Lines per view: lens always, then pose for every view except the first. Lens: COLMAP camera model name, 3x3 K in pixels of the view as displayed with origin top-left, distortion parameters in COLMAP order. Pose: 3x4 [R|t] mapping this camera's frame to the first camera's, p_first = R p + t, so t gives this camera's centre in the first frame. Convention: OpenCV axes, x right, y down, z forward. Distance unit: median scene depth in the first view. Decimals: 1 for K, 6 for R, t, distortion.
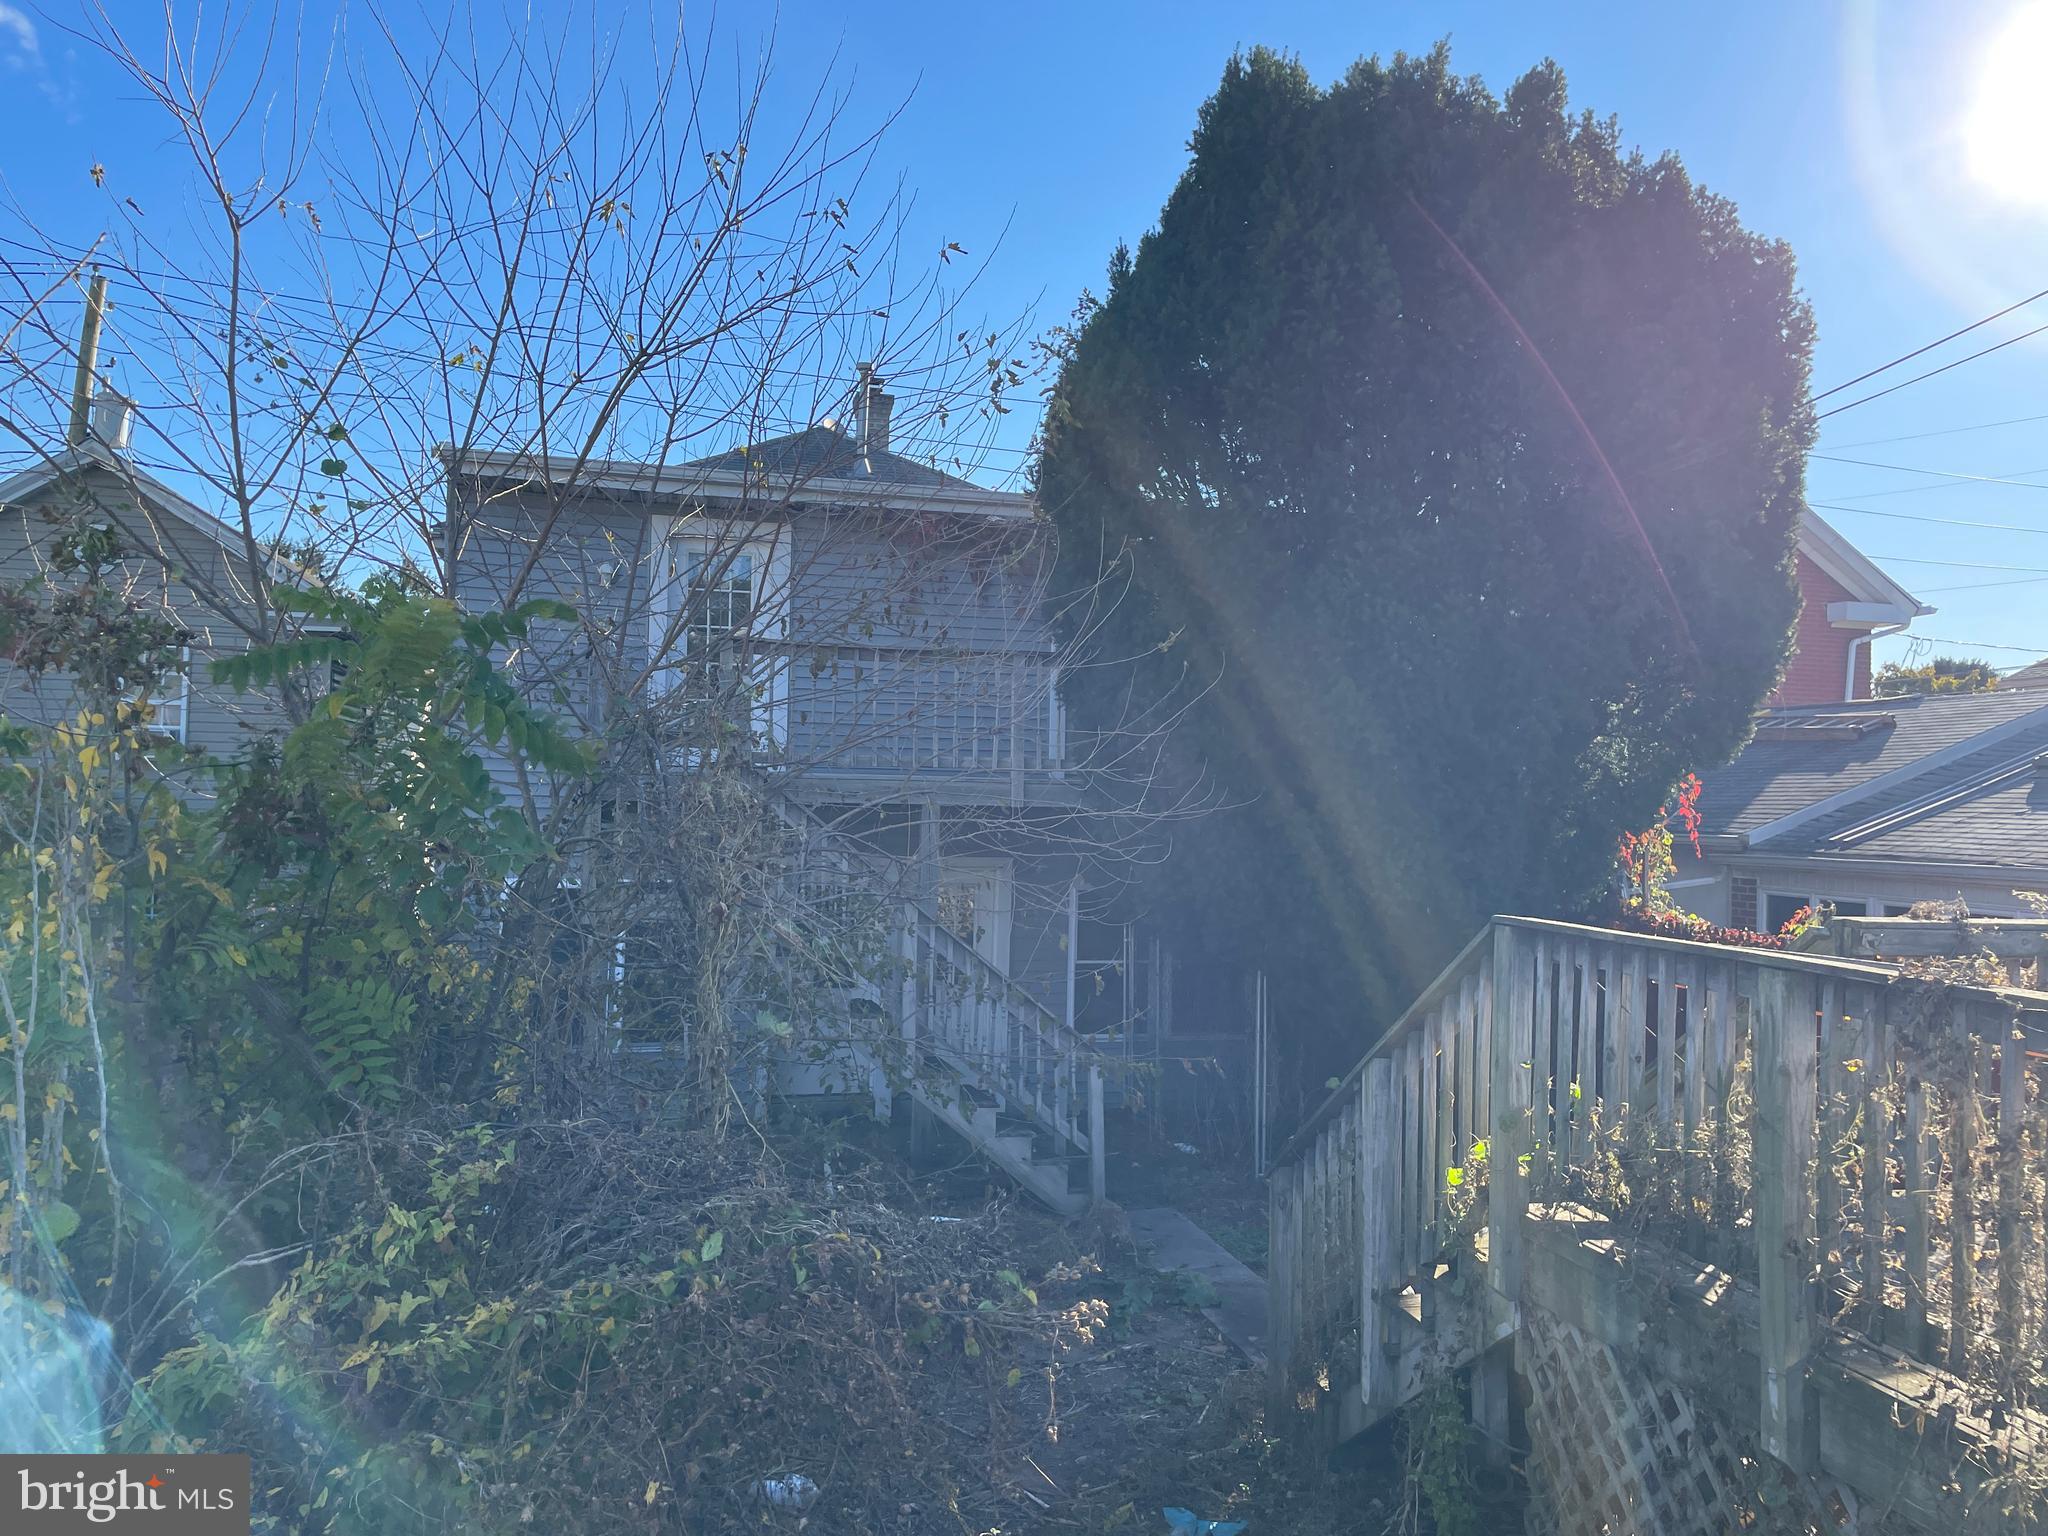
lens RADIAL K [[1551.6, 0, 1024.0], [0, 1551.6, 768.0], [0, 0, 1]] dist [0.112256, -0.148114]
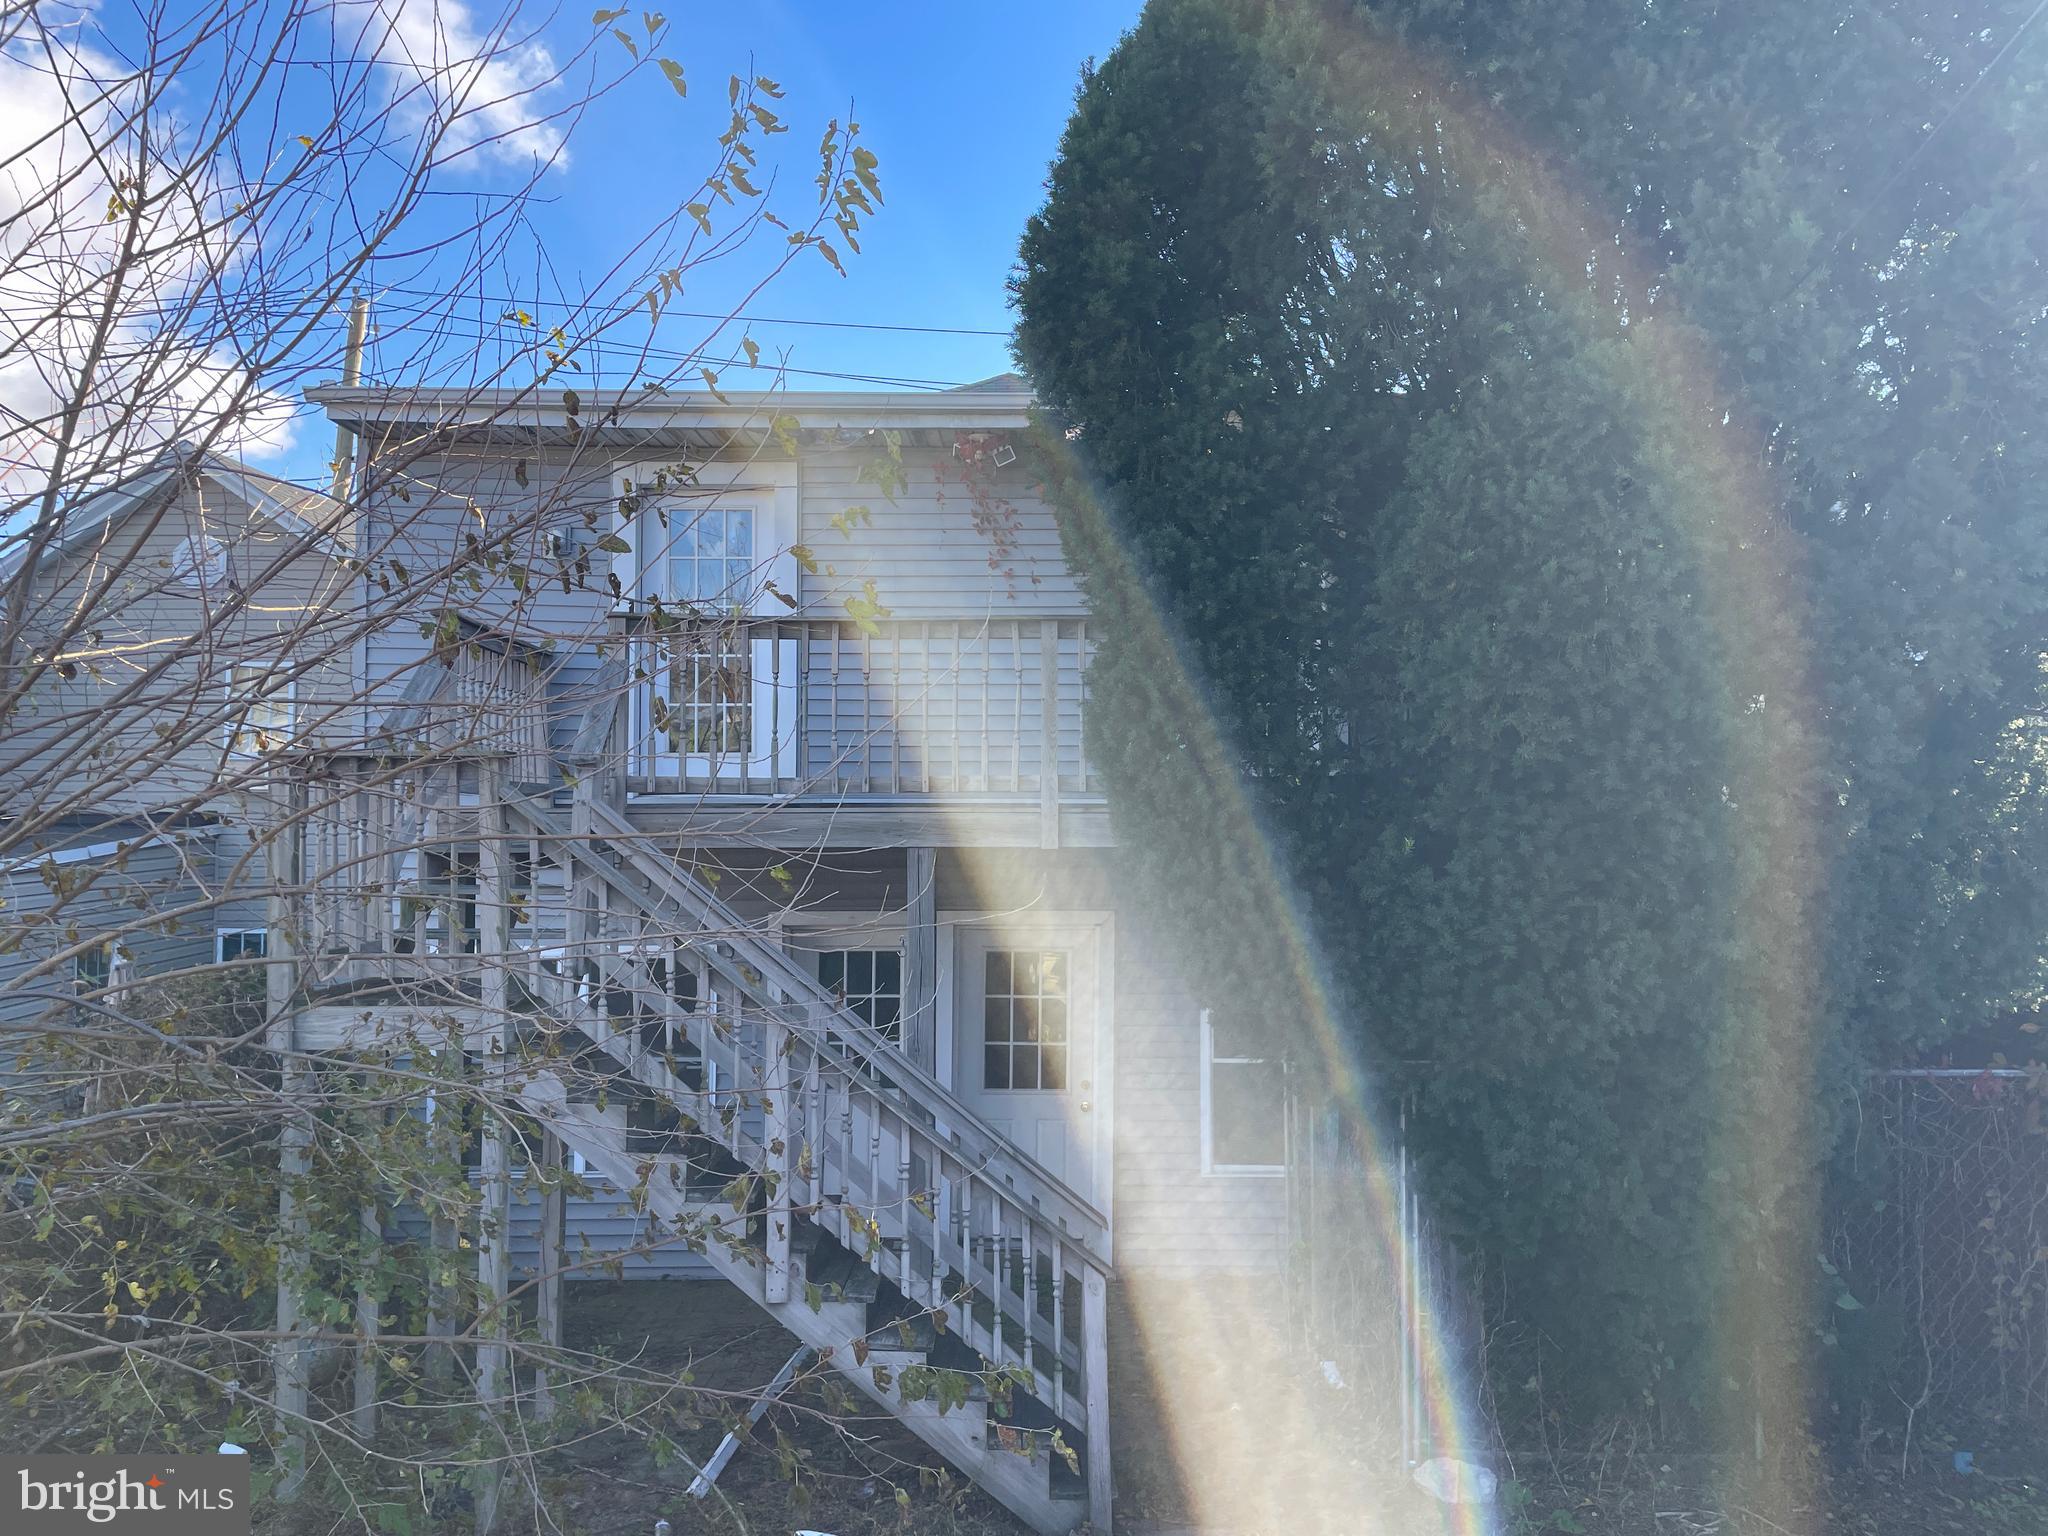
lens RADIAL K [[1551.6, 0, 1024.0], [0, 1551.6, 768.0], [0, 0, 1]] dist [0.112256, -0.148114]
pose [[0.959883, -0.029035, -0.278895, 0.199631], [0.033043, 0.999407, 0.009680, -0.018178], [0.278448, -0.018507, 0.960273, 0.416571]]
